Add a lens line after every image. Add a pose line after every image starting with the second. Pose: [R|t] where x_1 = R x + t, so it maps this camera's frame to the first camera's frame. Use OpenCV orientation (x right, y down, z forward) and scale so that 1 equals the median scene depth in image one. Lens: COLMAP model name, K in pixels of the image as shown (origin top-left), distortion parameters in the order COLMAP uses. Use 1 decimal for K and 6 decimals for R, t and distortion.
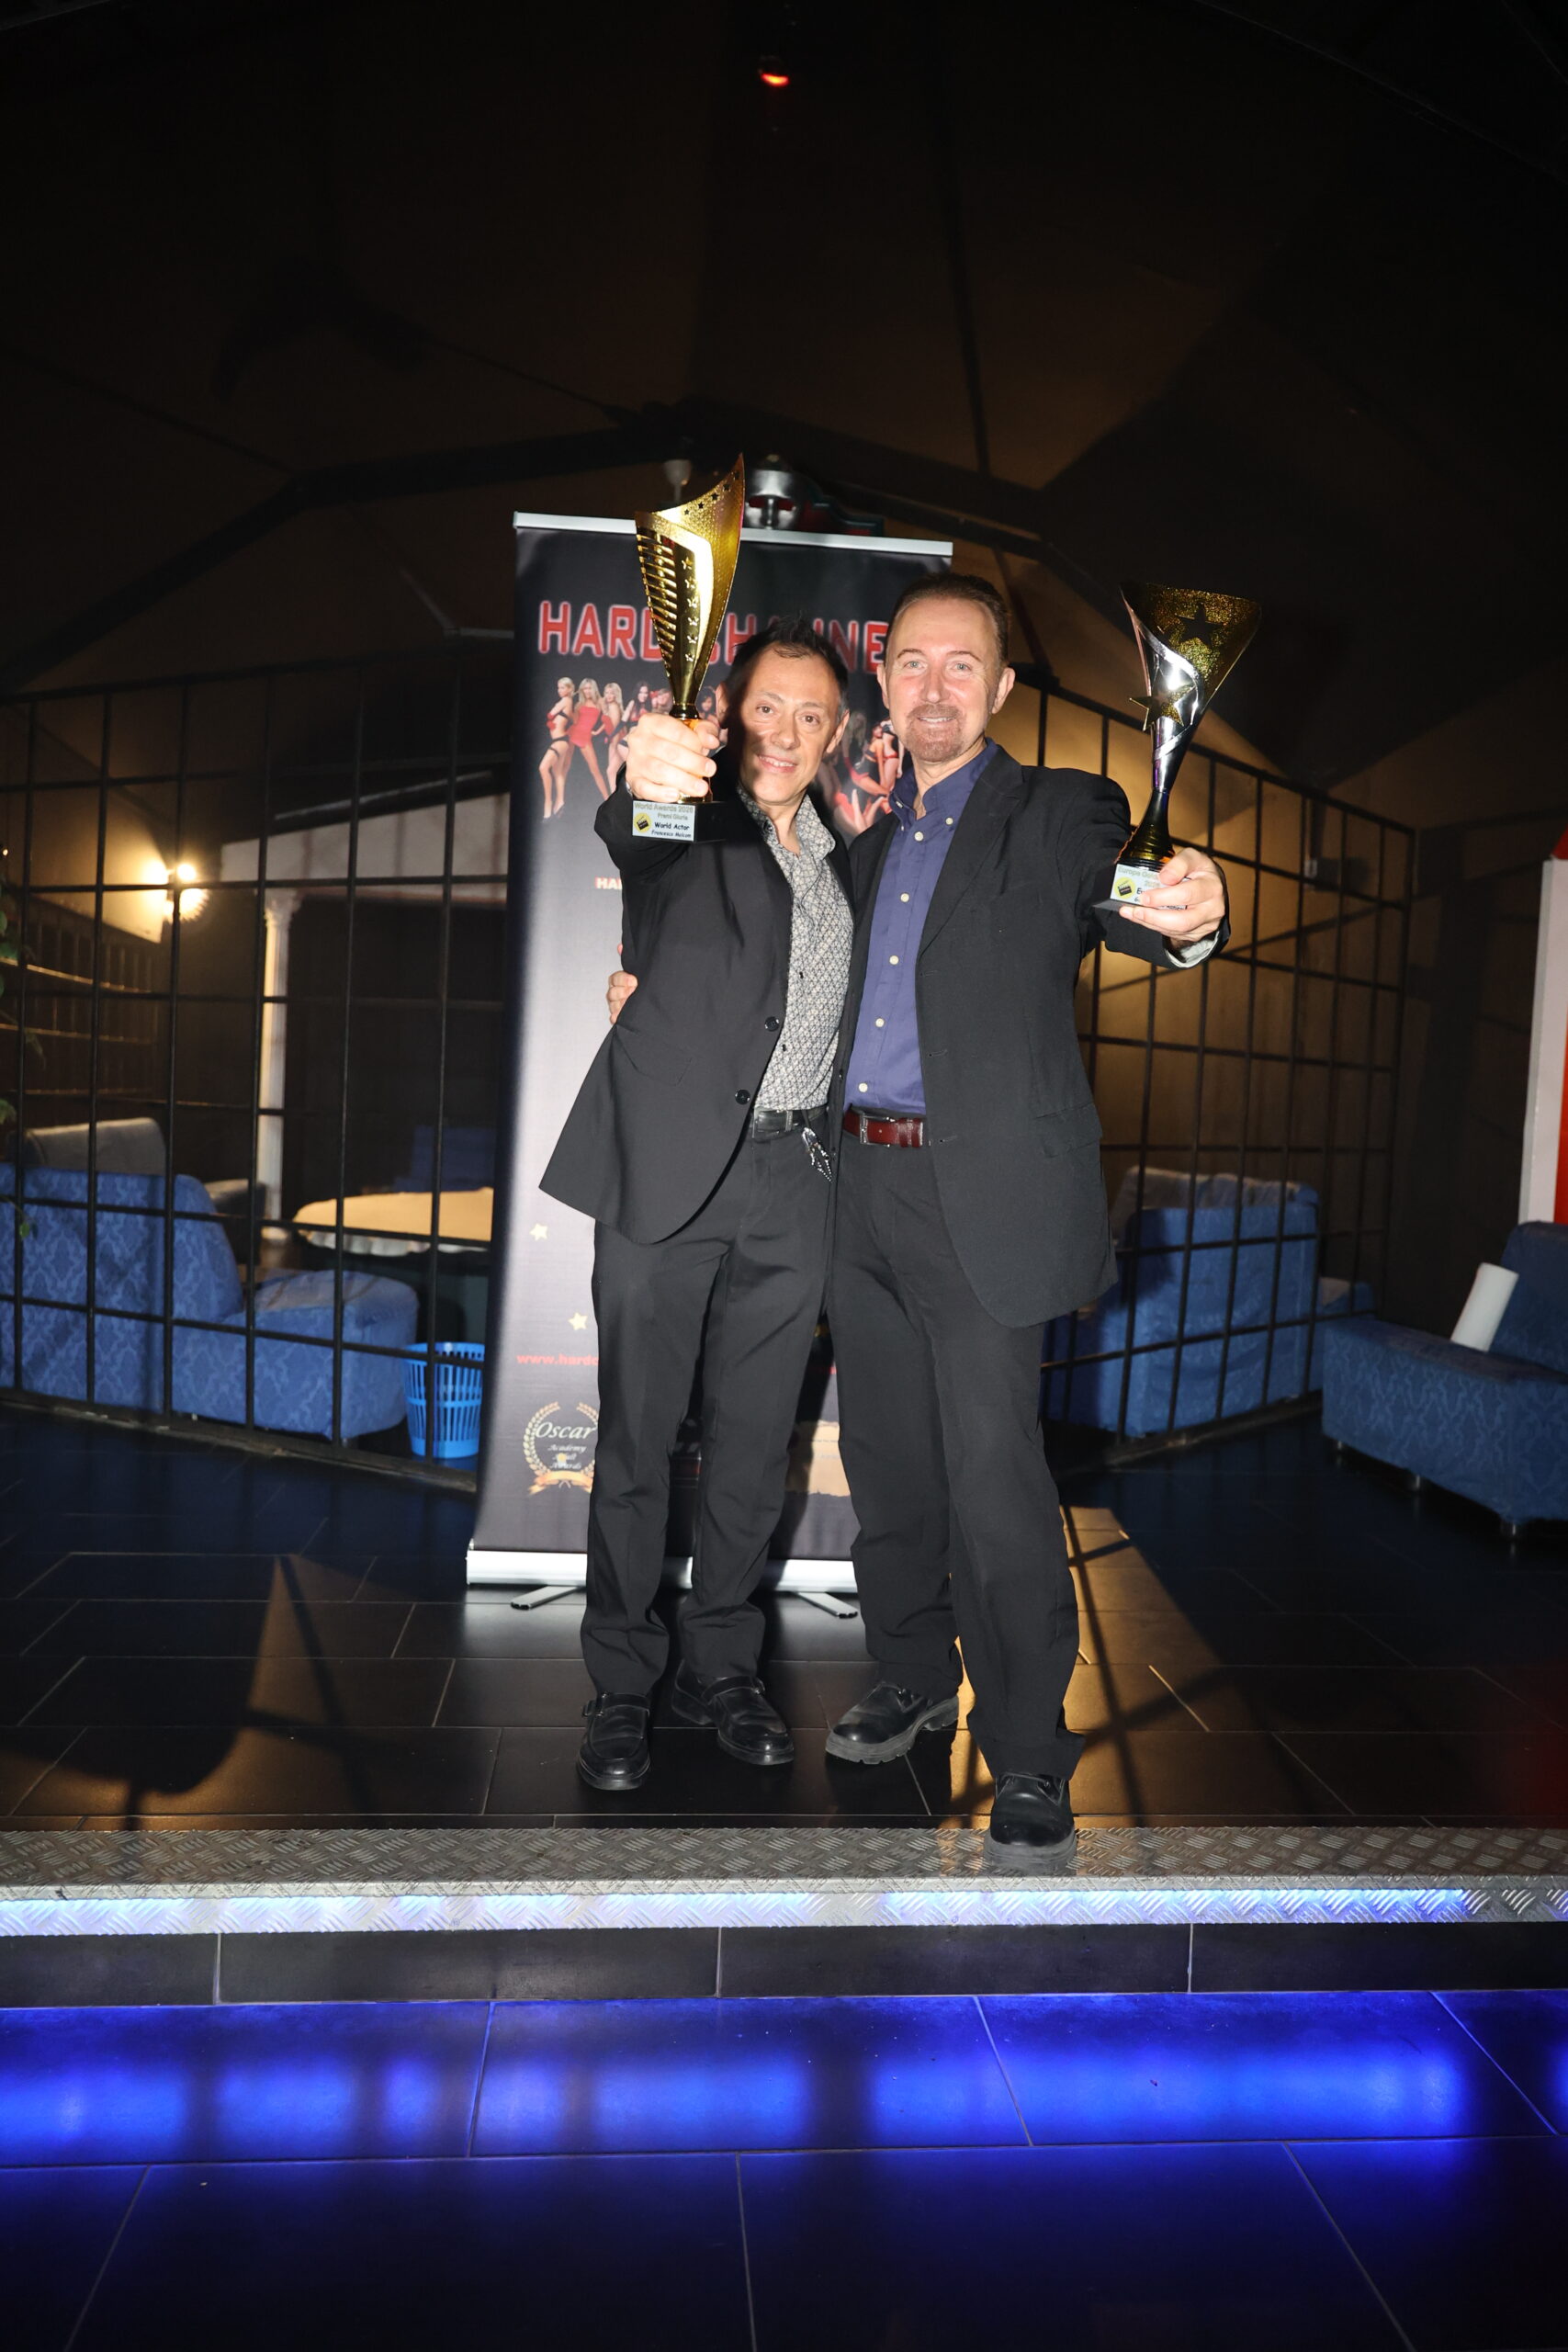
lens RADIAL K [[1646.1, 0, 787.5], [0, 1646.1, 1161.1], [0, 0, 1]] dist [0.002635, 0.002262]
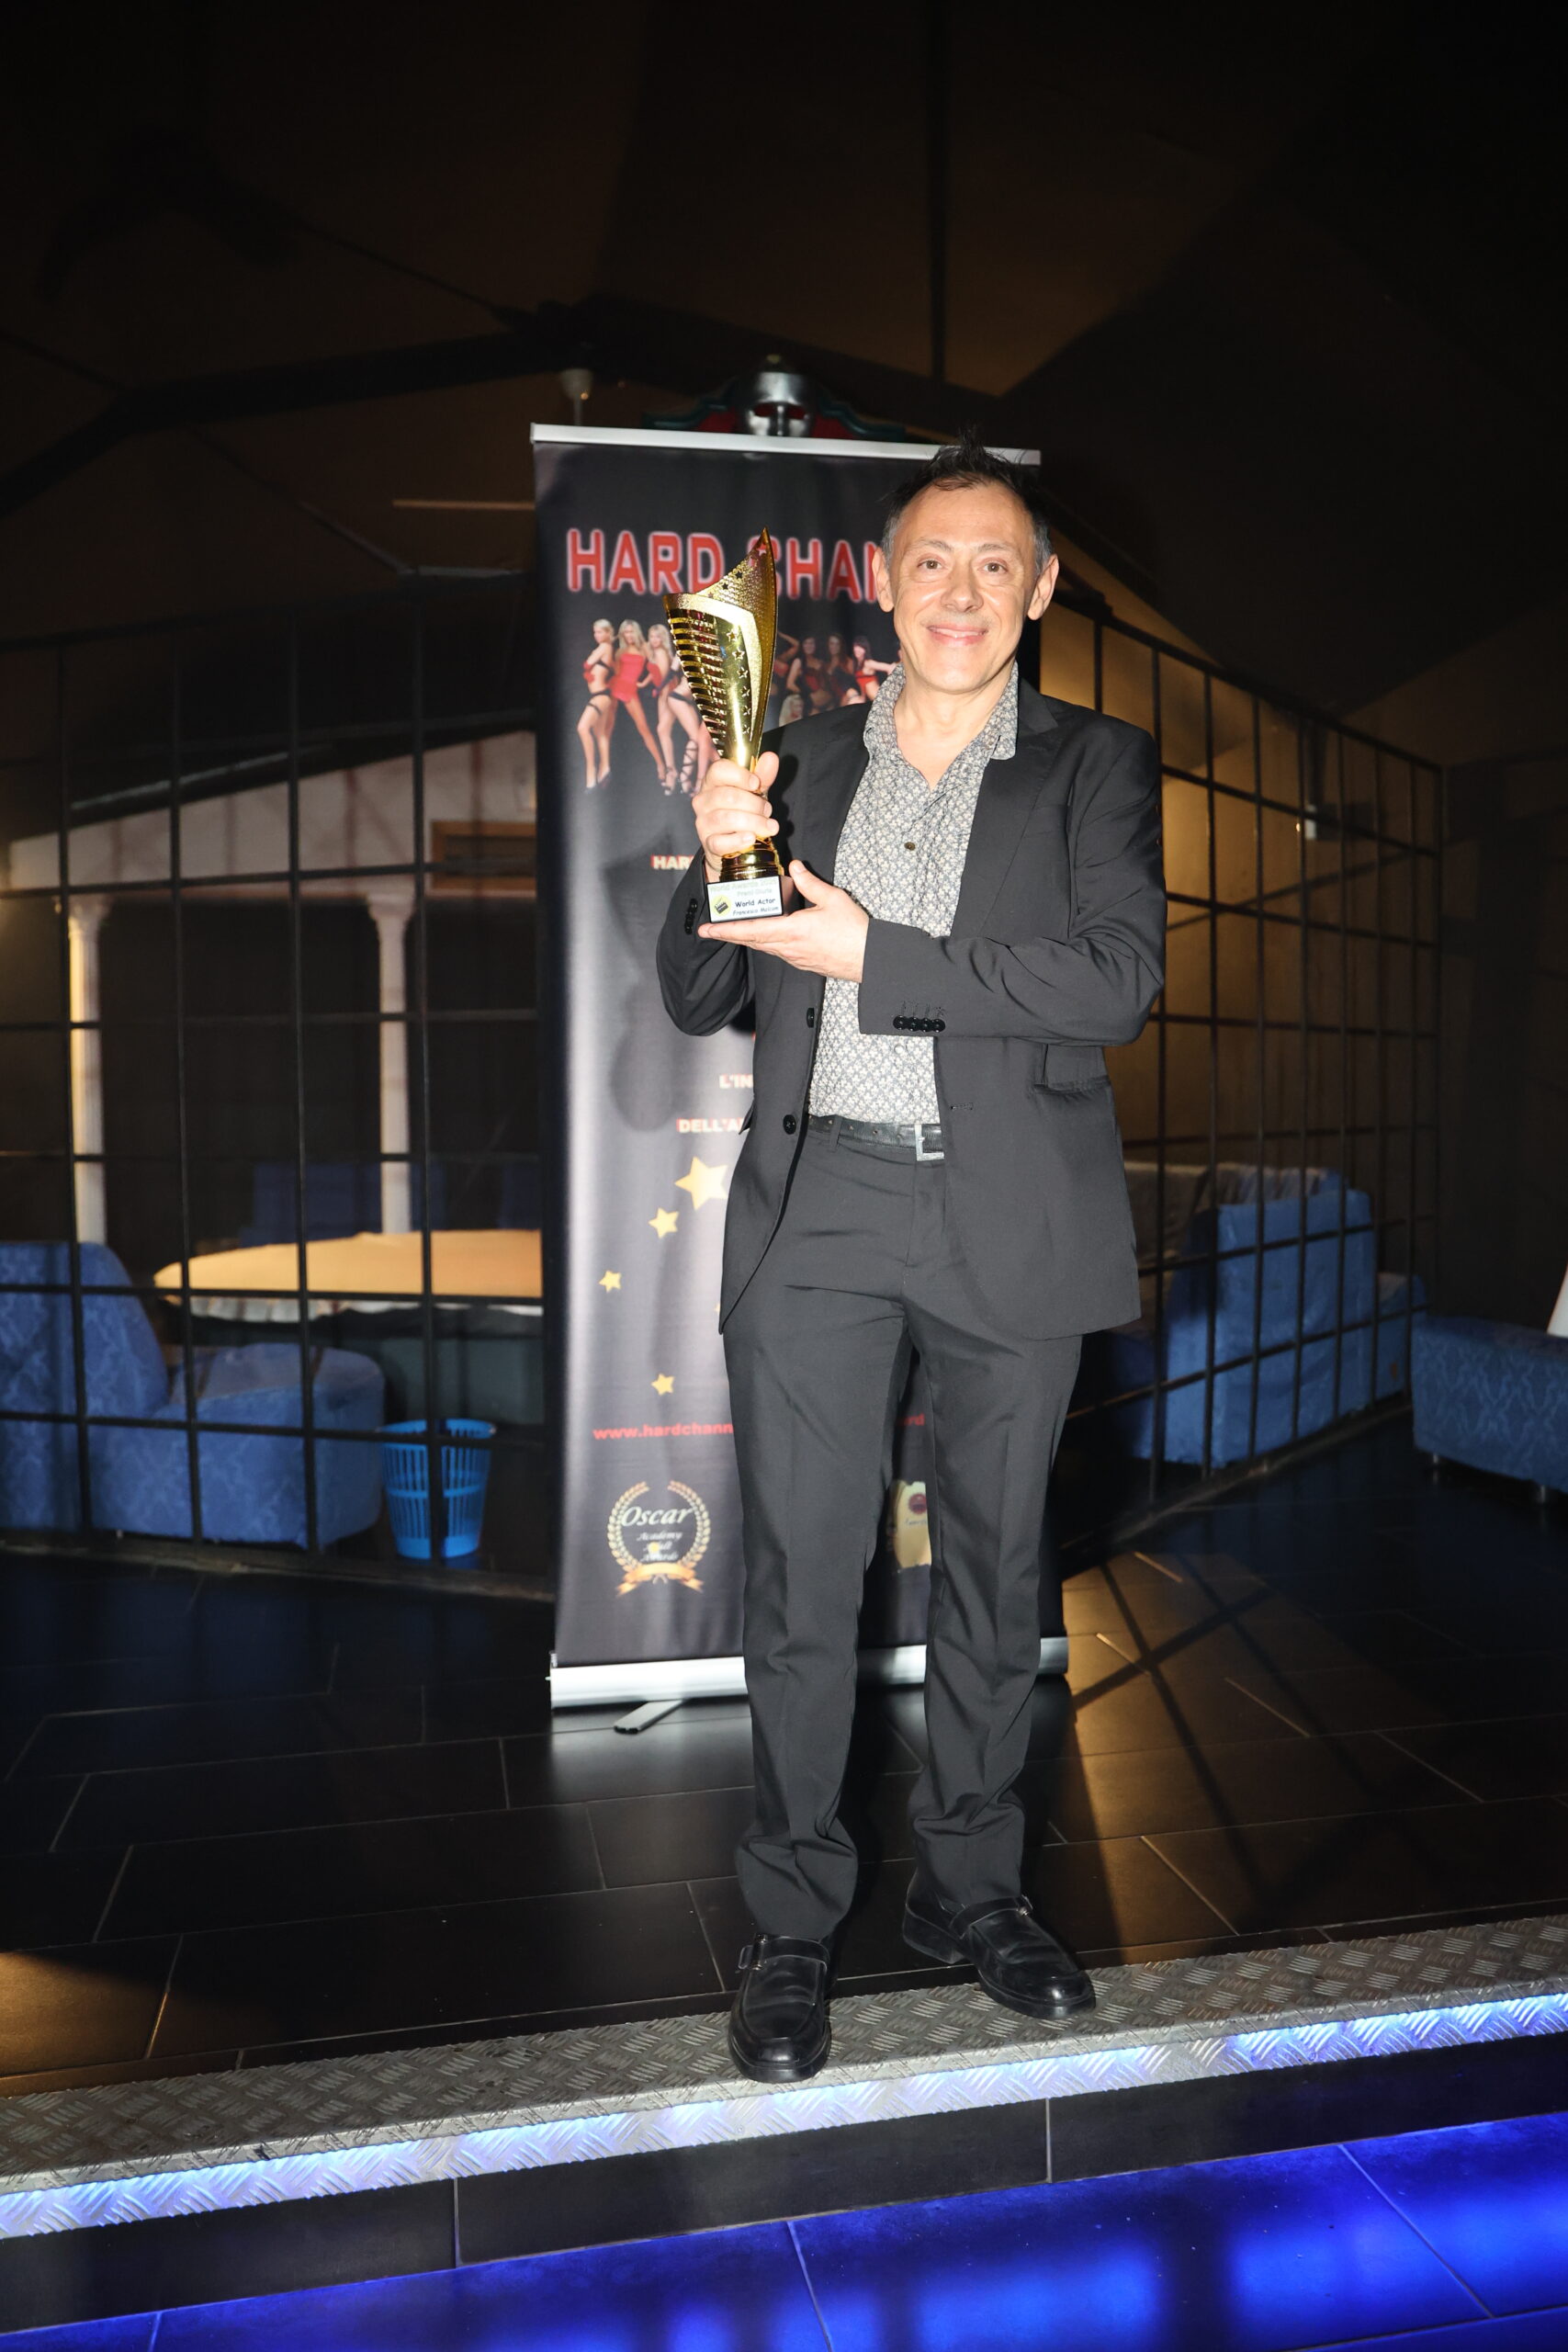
lens RADIAL K [[1875.2, 0, 815.7], [0, 1875.2, 1165.3], [0, 0, 1]] dist [0.007470, -0.003403]
pose [[0.992343, -0.061249, 0.107253, -0.114763], [0.061752, 0.998091, -0.001371, -0.006300], [-0.106964, 0.007983, 0.994231, 0.030966]]
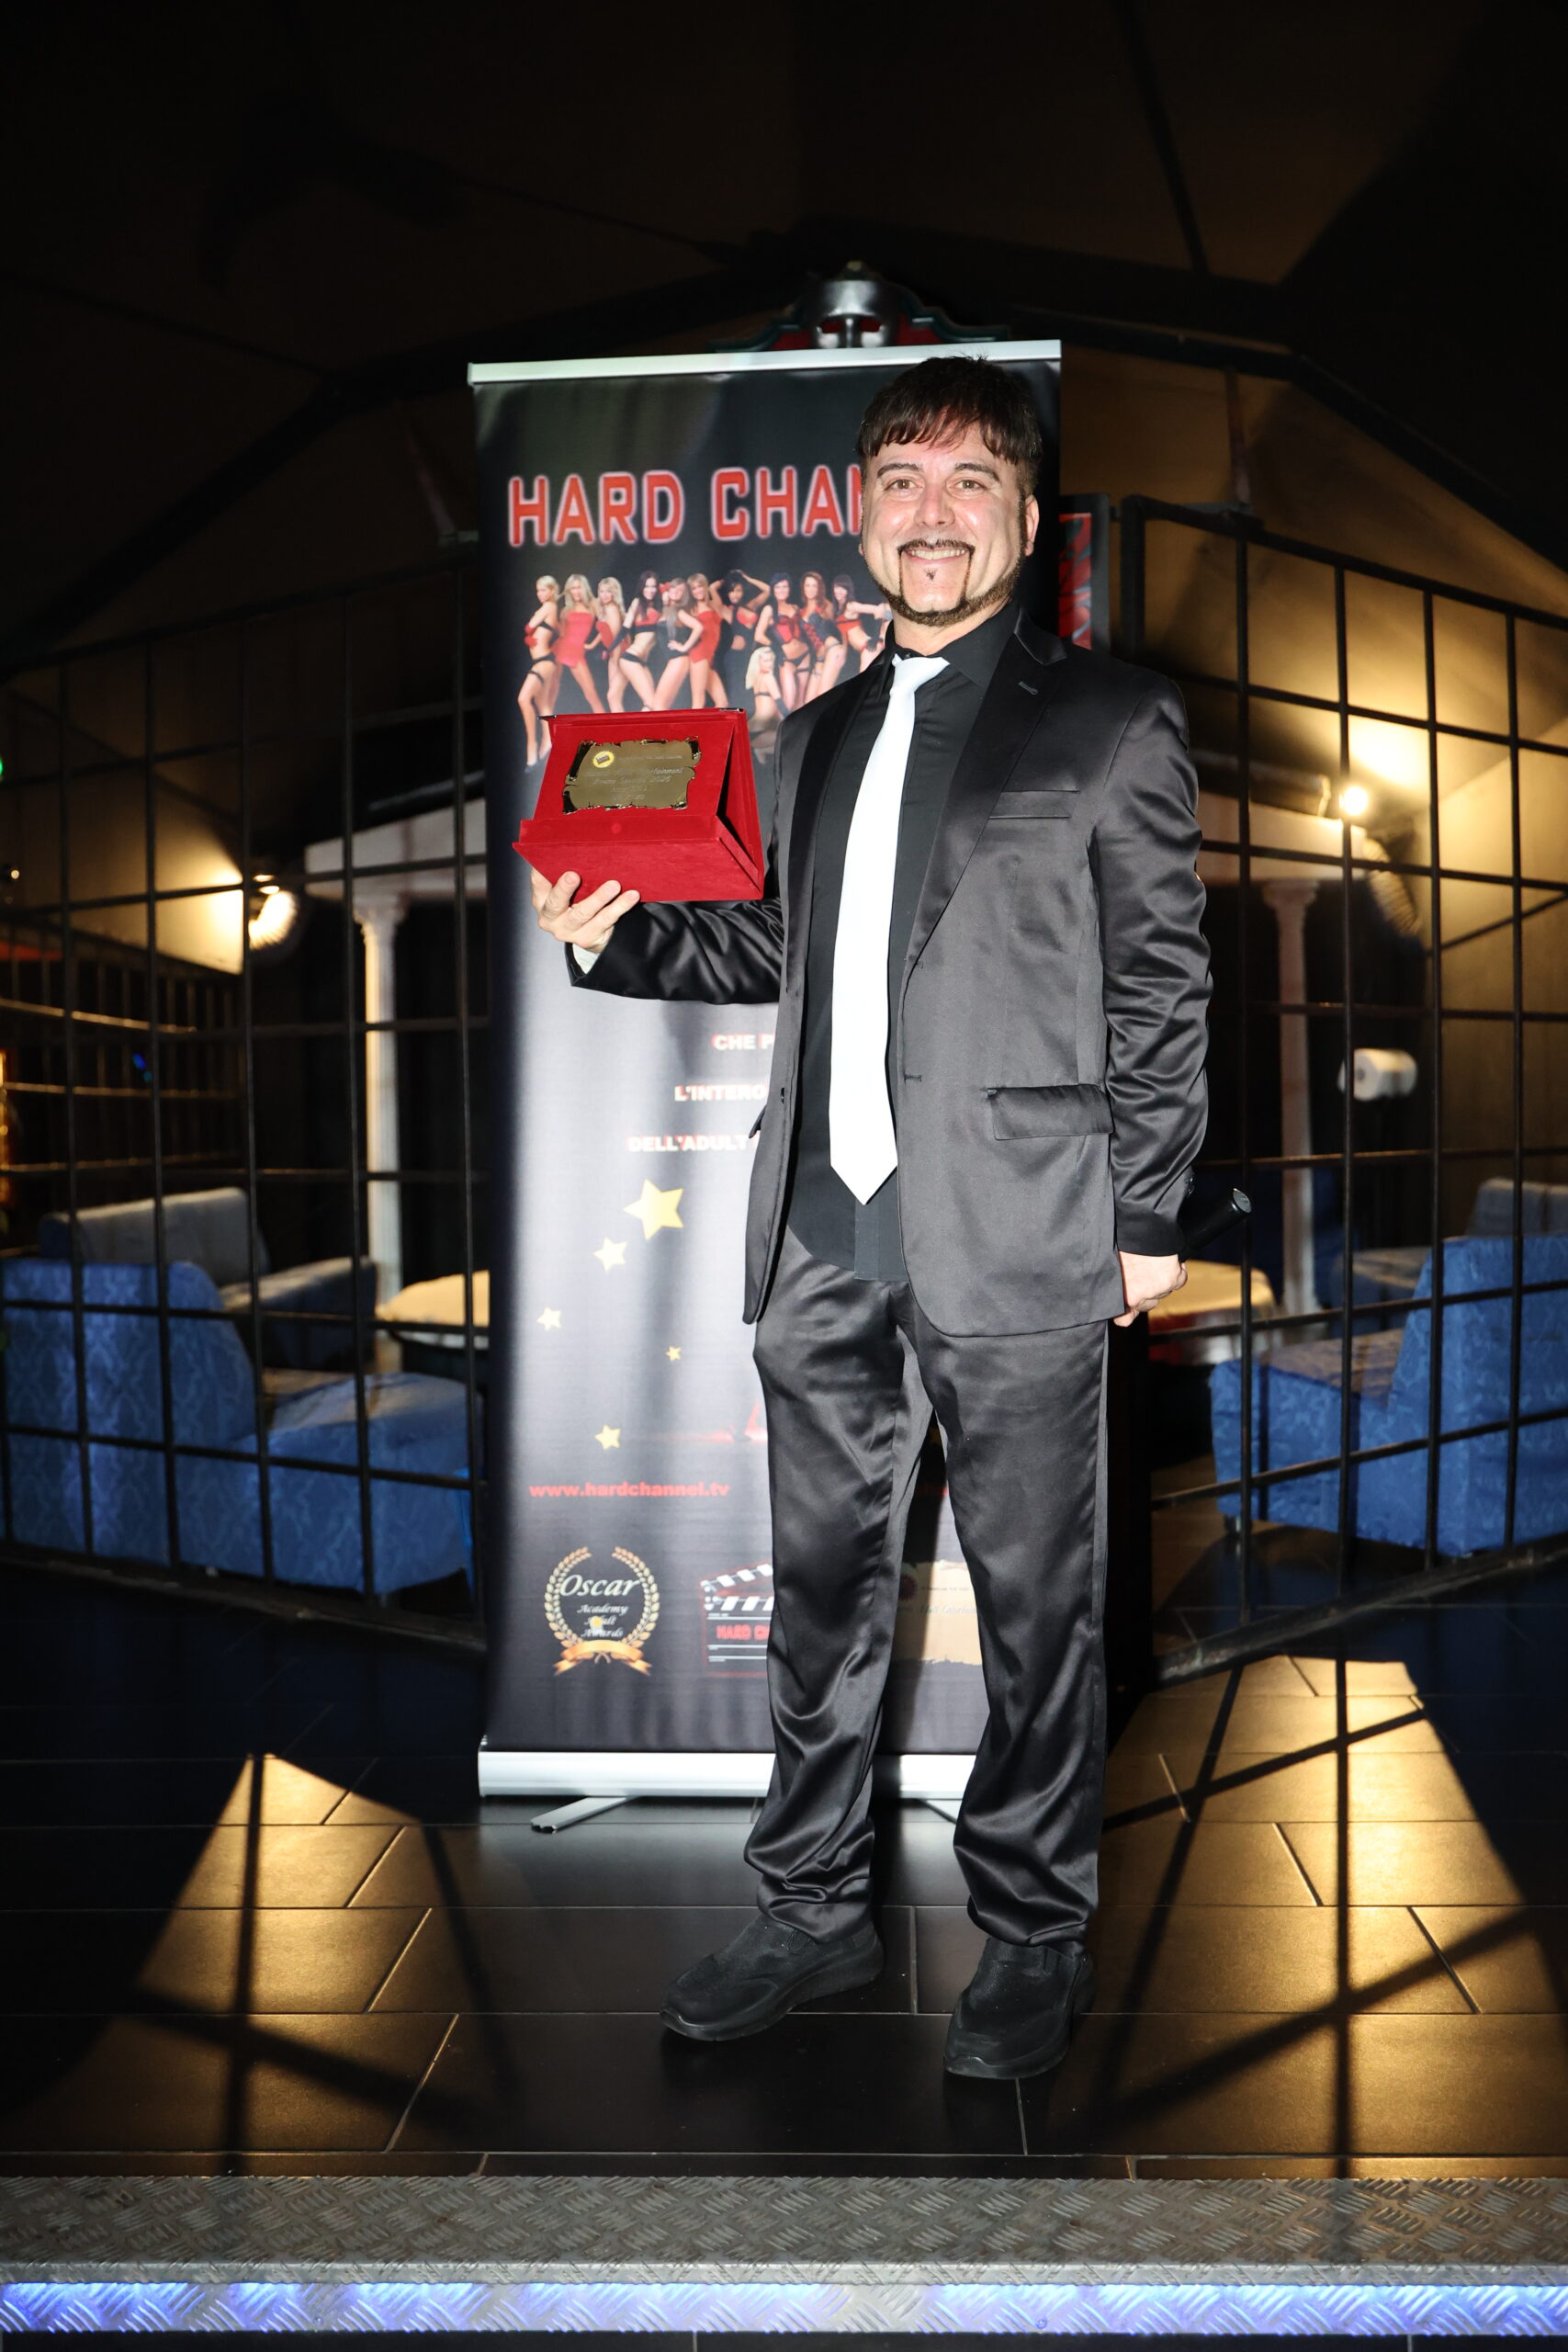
lens RADIAL K [[2057.6, 0, 810.7], [0, 2057.6, 1167.8], [0, 0, 1]] dist [0.010679, -0.008146]
pose [[0.988618, -0.057480, -0.139037, 0.077059], [0.055156, 0.998267, -0.020518, 0.000332], [0.139976, 0.012616, 0.990075, 0.073707]]
